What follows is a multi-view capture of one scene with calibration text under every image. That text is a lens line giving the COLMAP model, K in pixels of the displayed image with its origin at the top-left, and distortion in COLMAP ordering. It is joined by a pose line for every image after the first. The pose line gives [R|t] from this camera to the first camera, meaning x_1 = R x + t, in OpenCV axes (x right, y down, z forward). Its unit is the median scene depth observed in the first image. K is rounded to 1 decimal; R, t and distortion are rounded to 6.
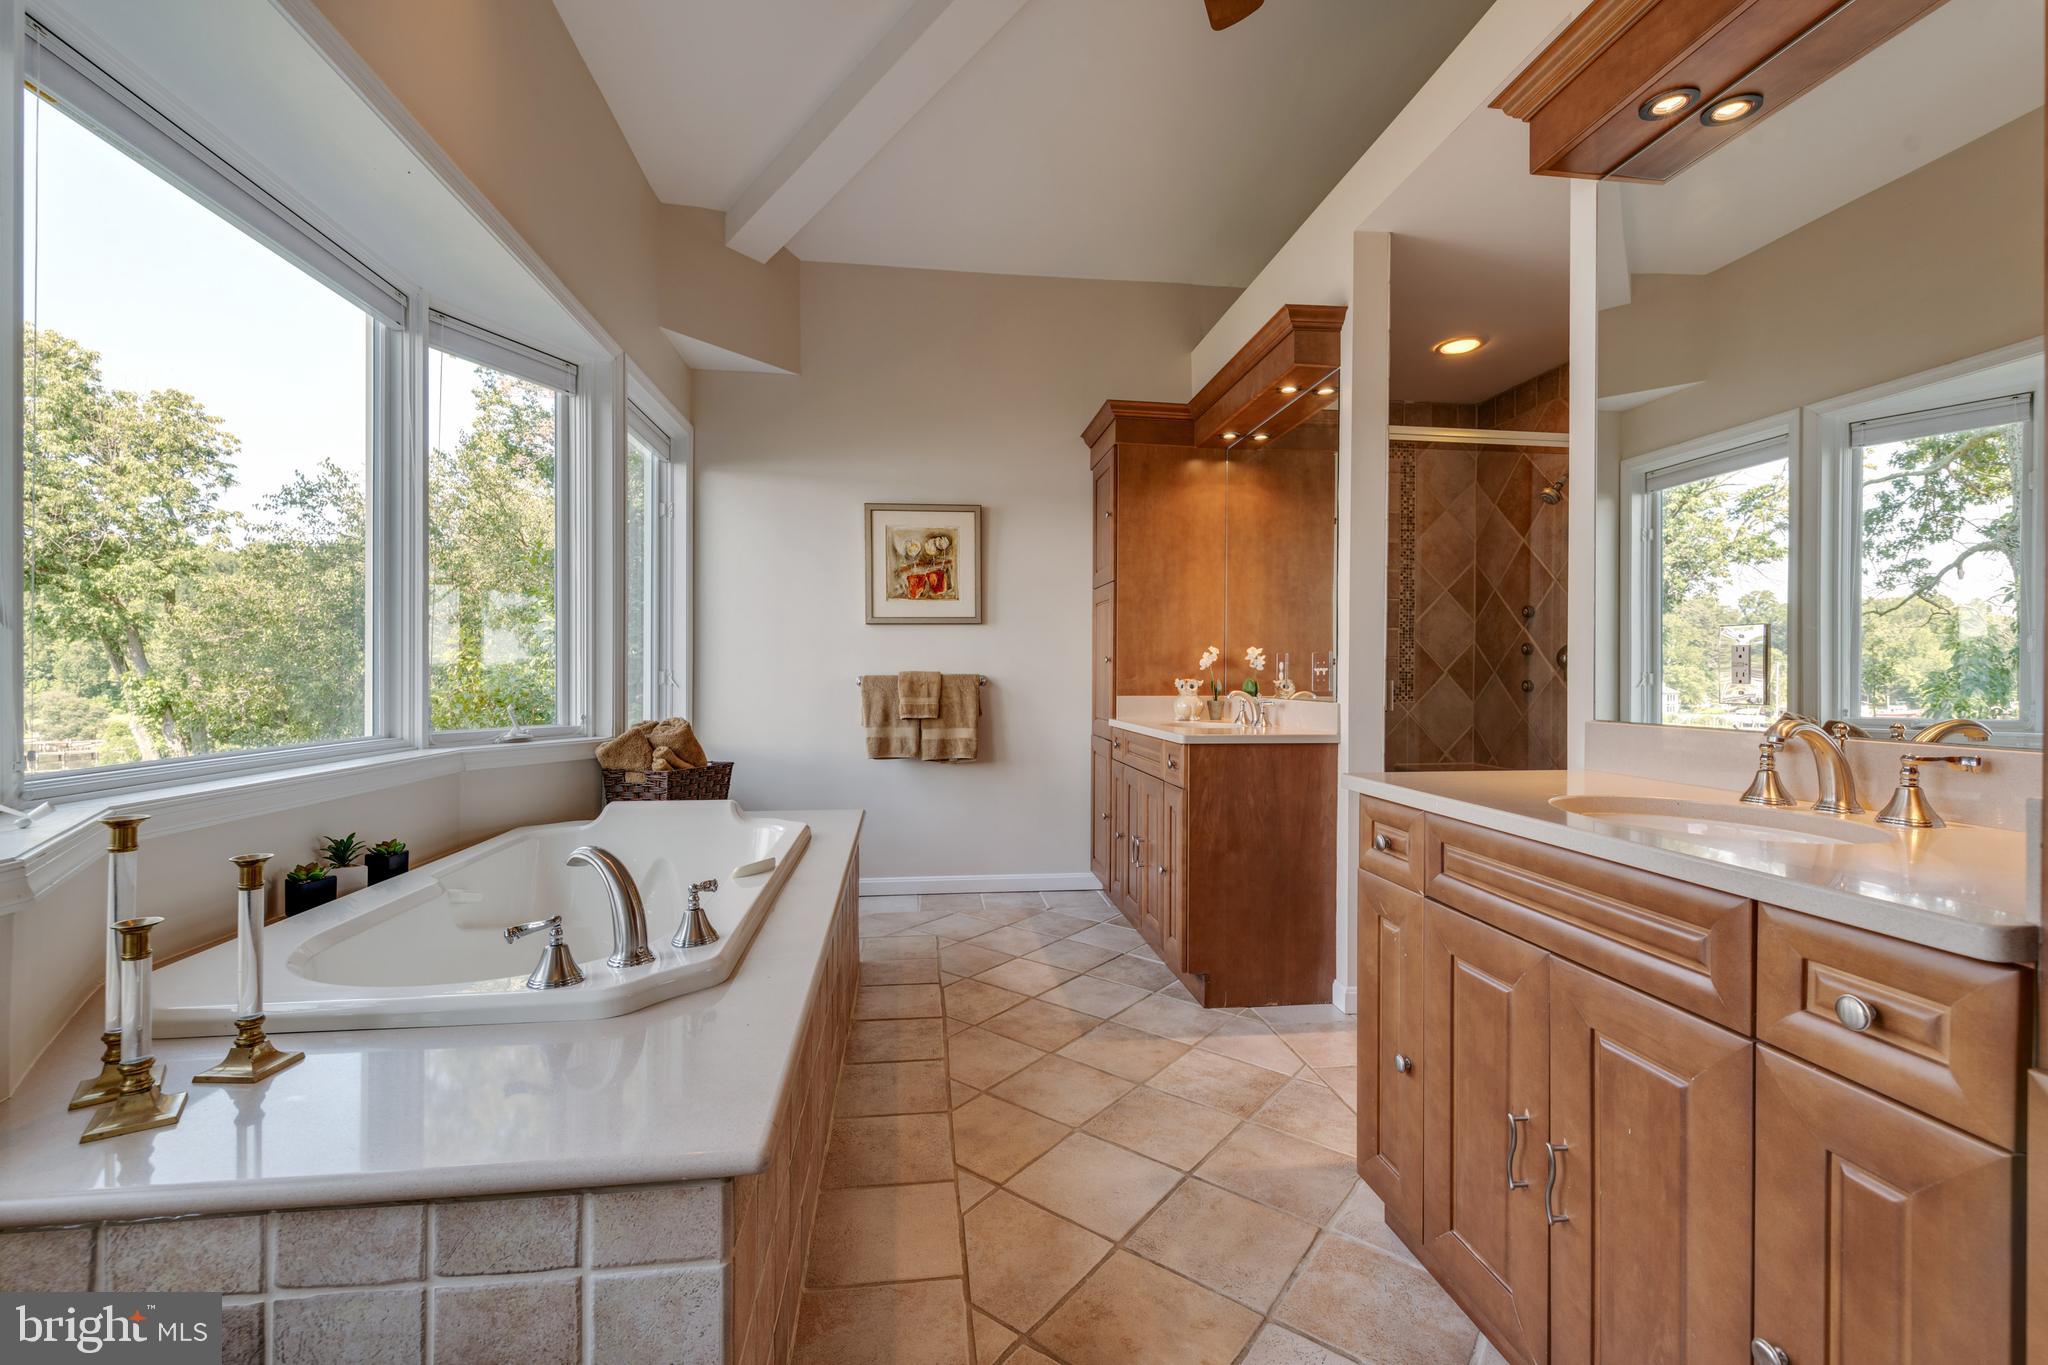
lens RADIAL K [[893.8, 0, 1031.2], [0, 893.8, 680.7], [0, 0, 1]] dist [0.003151, -0.004485]
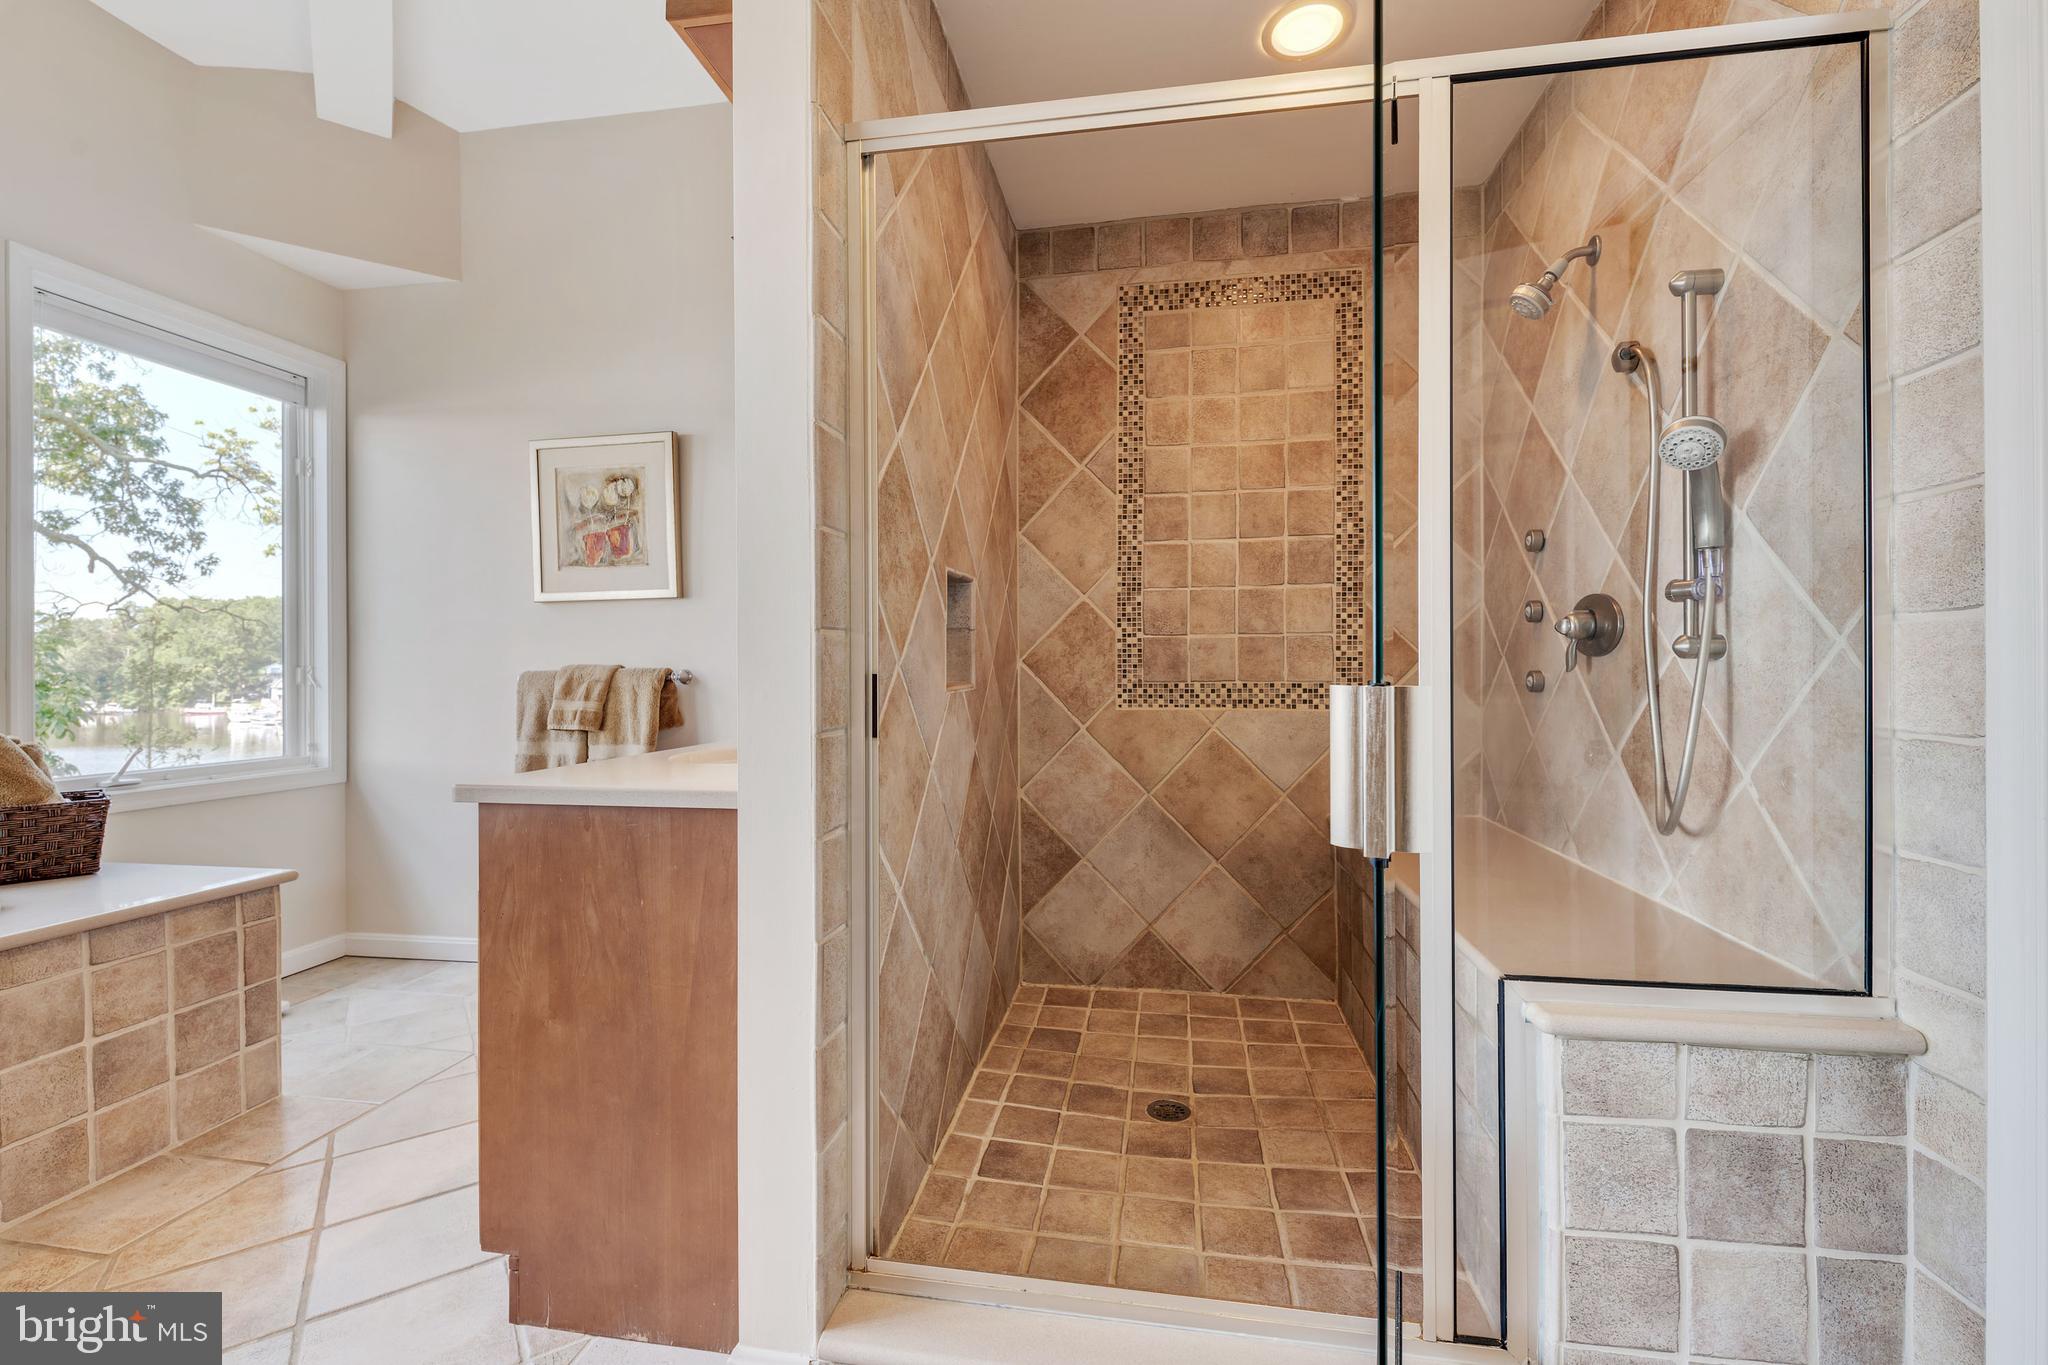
lens RADIAL K [[893.8, 0, 1019.3], [0, 893.8, 673.4], [0, 0, 1]] dist [0.003151, -0.004485]
pose [[0.954217, -0.006604, -0.299042, 0.428647], [0.006678, 0.999977, -0.000776, -0.000572], [0.299041, -0.001256, 0.954240, 0.411422]]
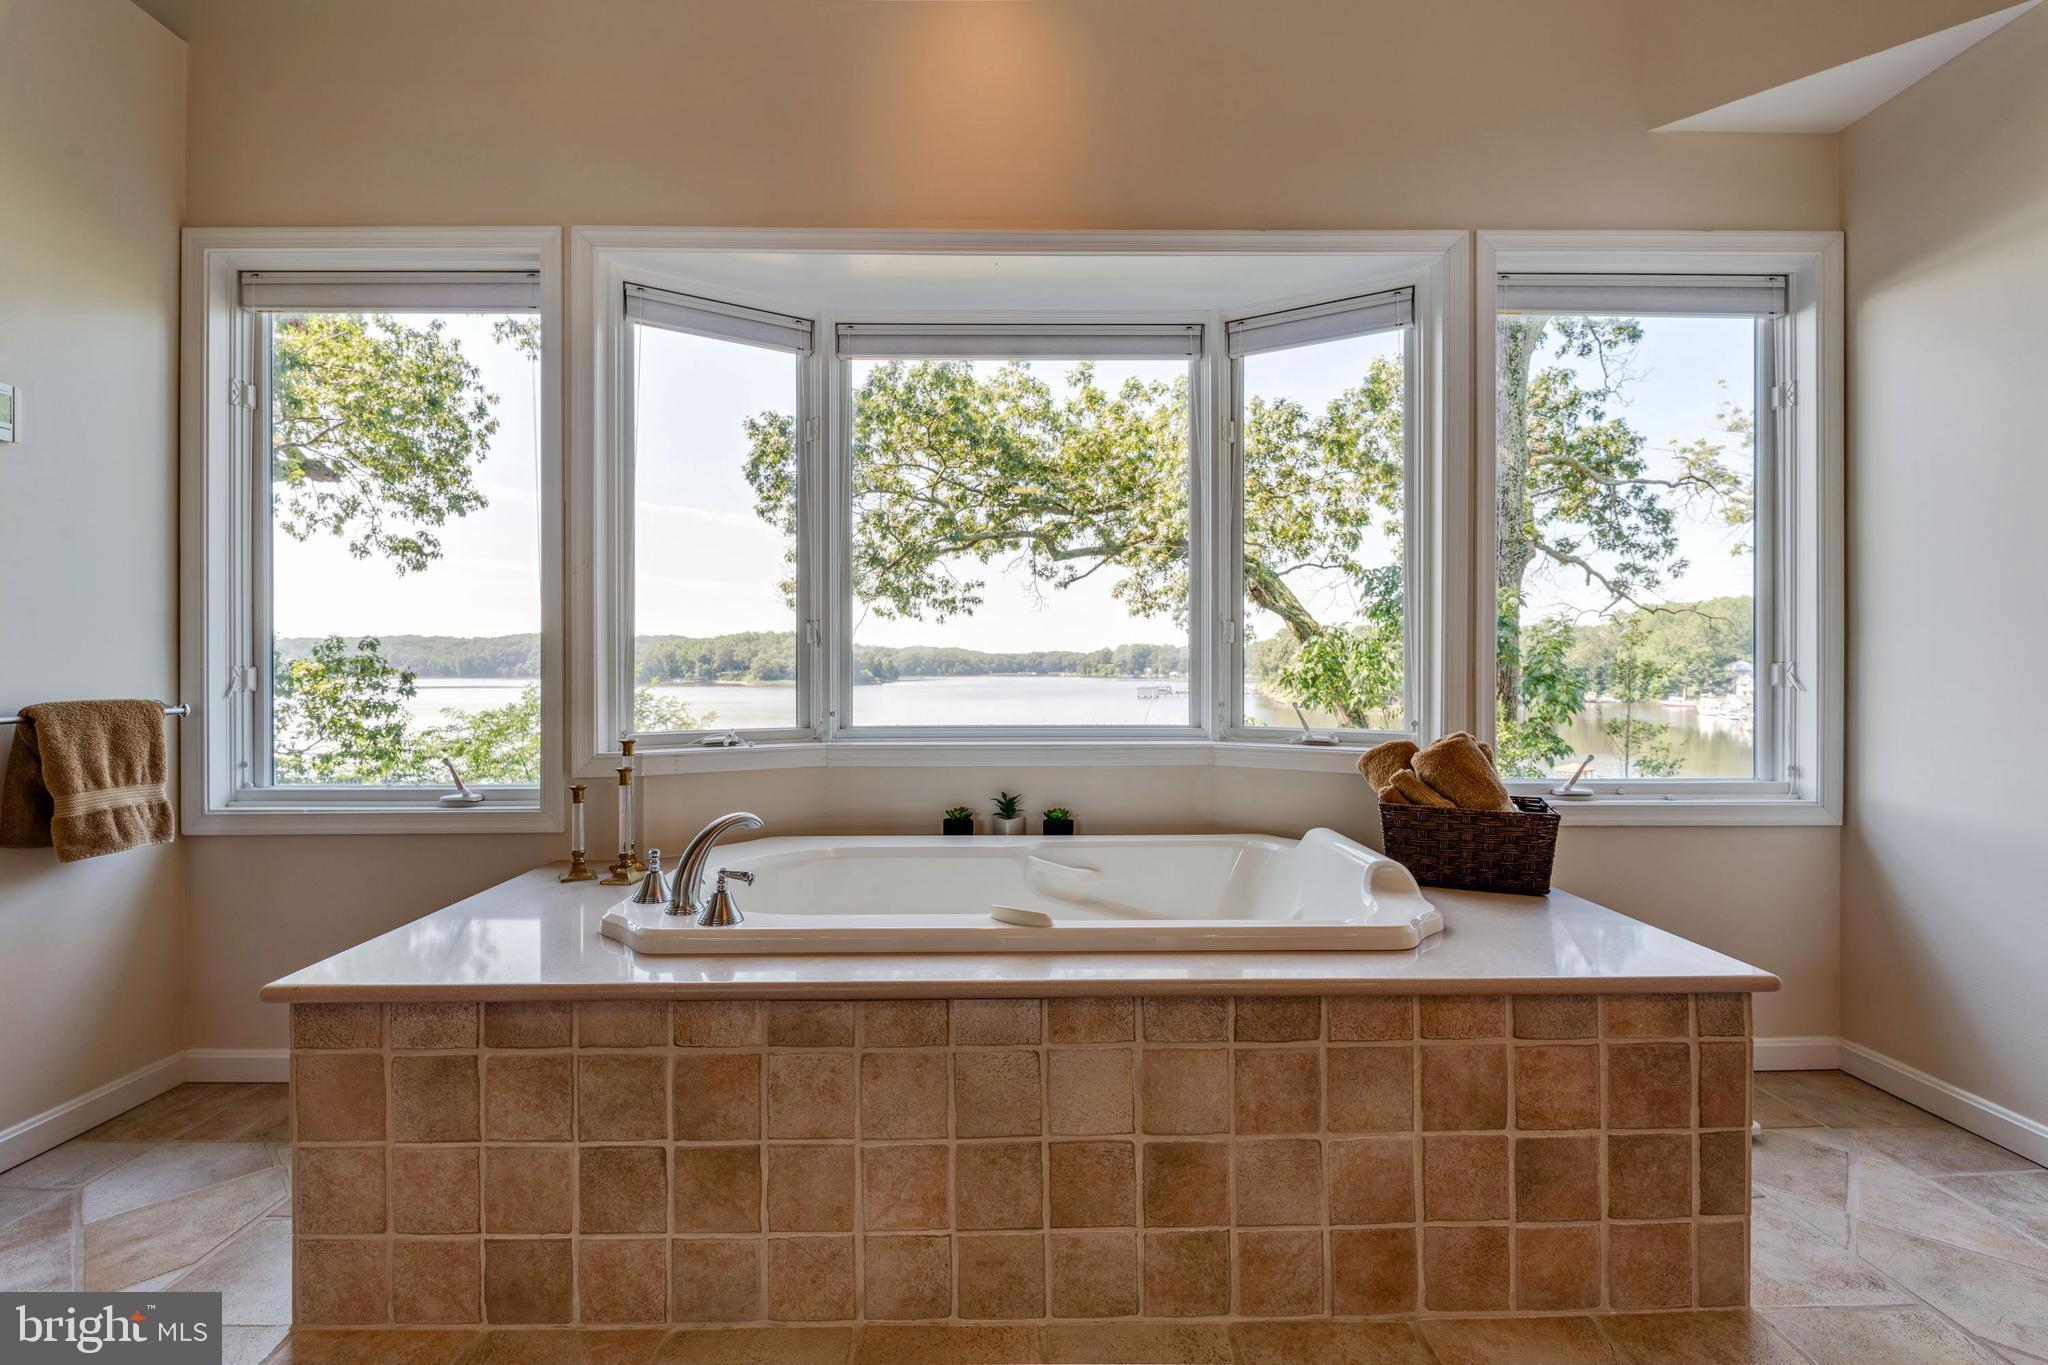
lens RADIAL K [[893.8, 0, 1018.8], [0, 893.8, 673.2], [0, 0, 1]] dist [0.003151, -0.004485]
pose [[-0.106387, -0.002185, -0.994322, 0.233699], [-0.001021, 0.999997, -0.002088, -0.002683], [0.994324, 0.000793, -0.106389, 0.535049]]
